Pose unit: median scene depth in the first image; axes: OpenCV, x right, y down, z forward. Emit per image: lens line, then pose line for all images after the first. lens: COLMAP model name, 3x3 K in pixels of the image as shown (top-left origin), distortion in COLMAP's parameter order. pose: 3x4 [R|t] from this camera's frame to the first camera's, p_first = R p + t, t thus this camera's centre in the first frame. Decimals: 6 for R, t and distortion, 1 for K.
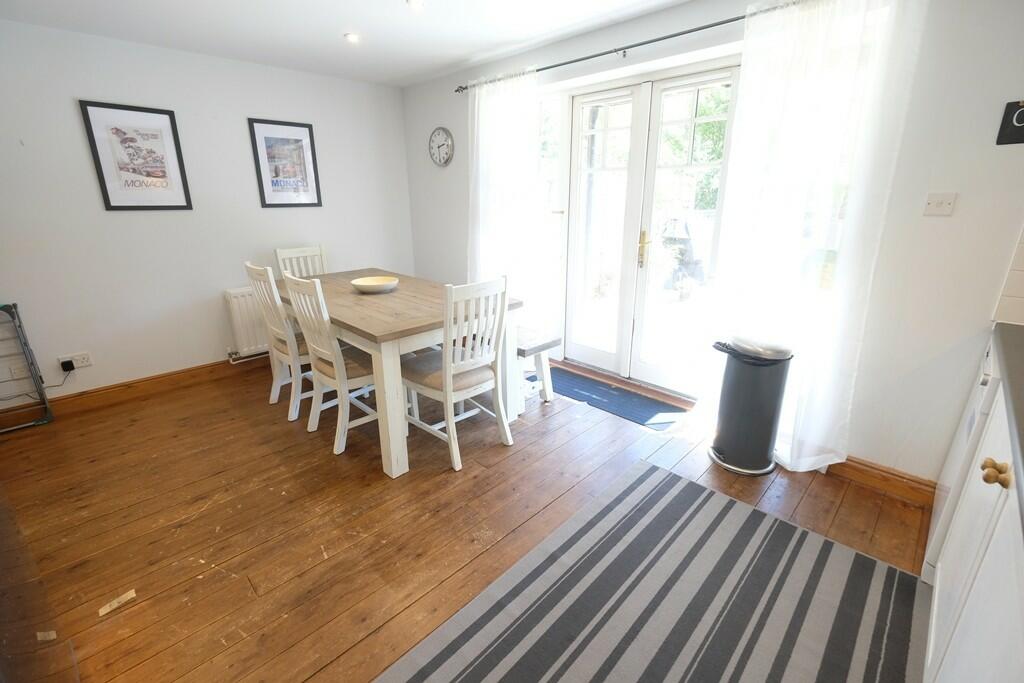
lens RADIAL K [[446.3, 0, 509.7], [0, 446.3, 338.3], [0, 0, 1]] dist [-0.000353, 0.000185]
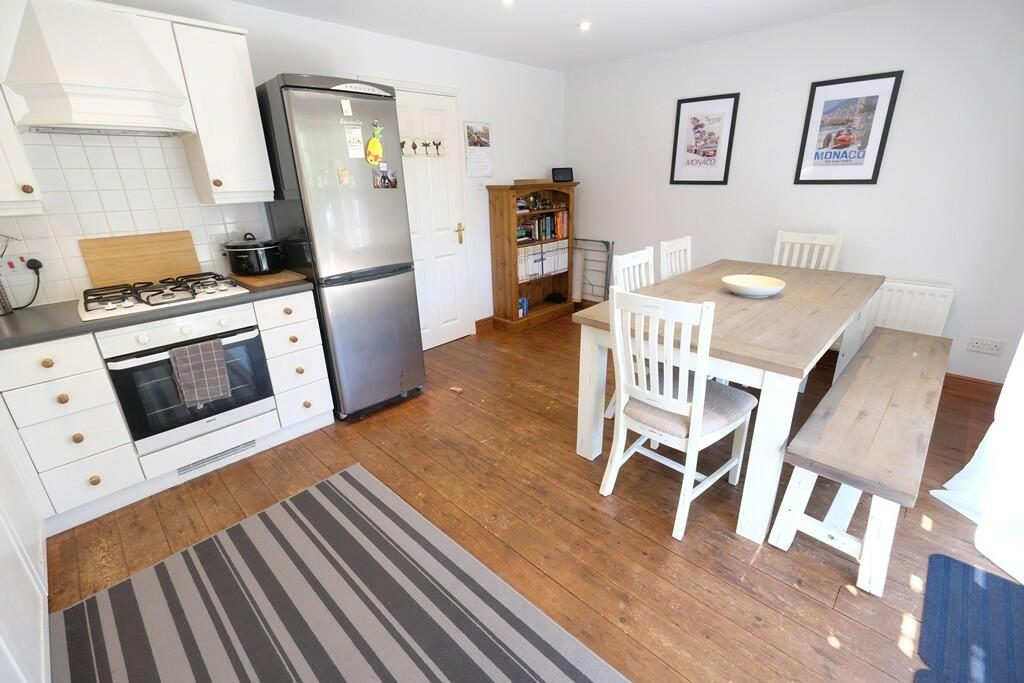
lens RADIAL K [[446.3, 0, 509.9], [0, 446.3, 336.3], [0, 0, 1]] dist [-0.000353, 0.000185]
pose [[0.009958, 0.346527, -0.937987, 0.484877], [-0.282320, 0.900845, 0.329808, -0.181741], [0.959269, 0.261528, 0.106802, 0.520305]]
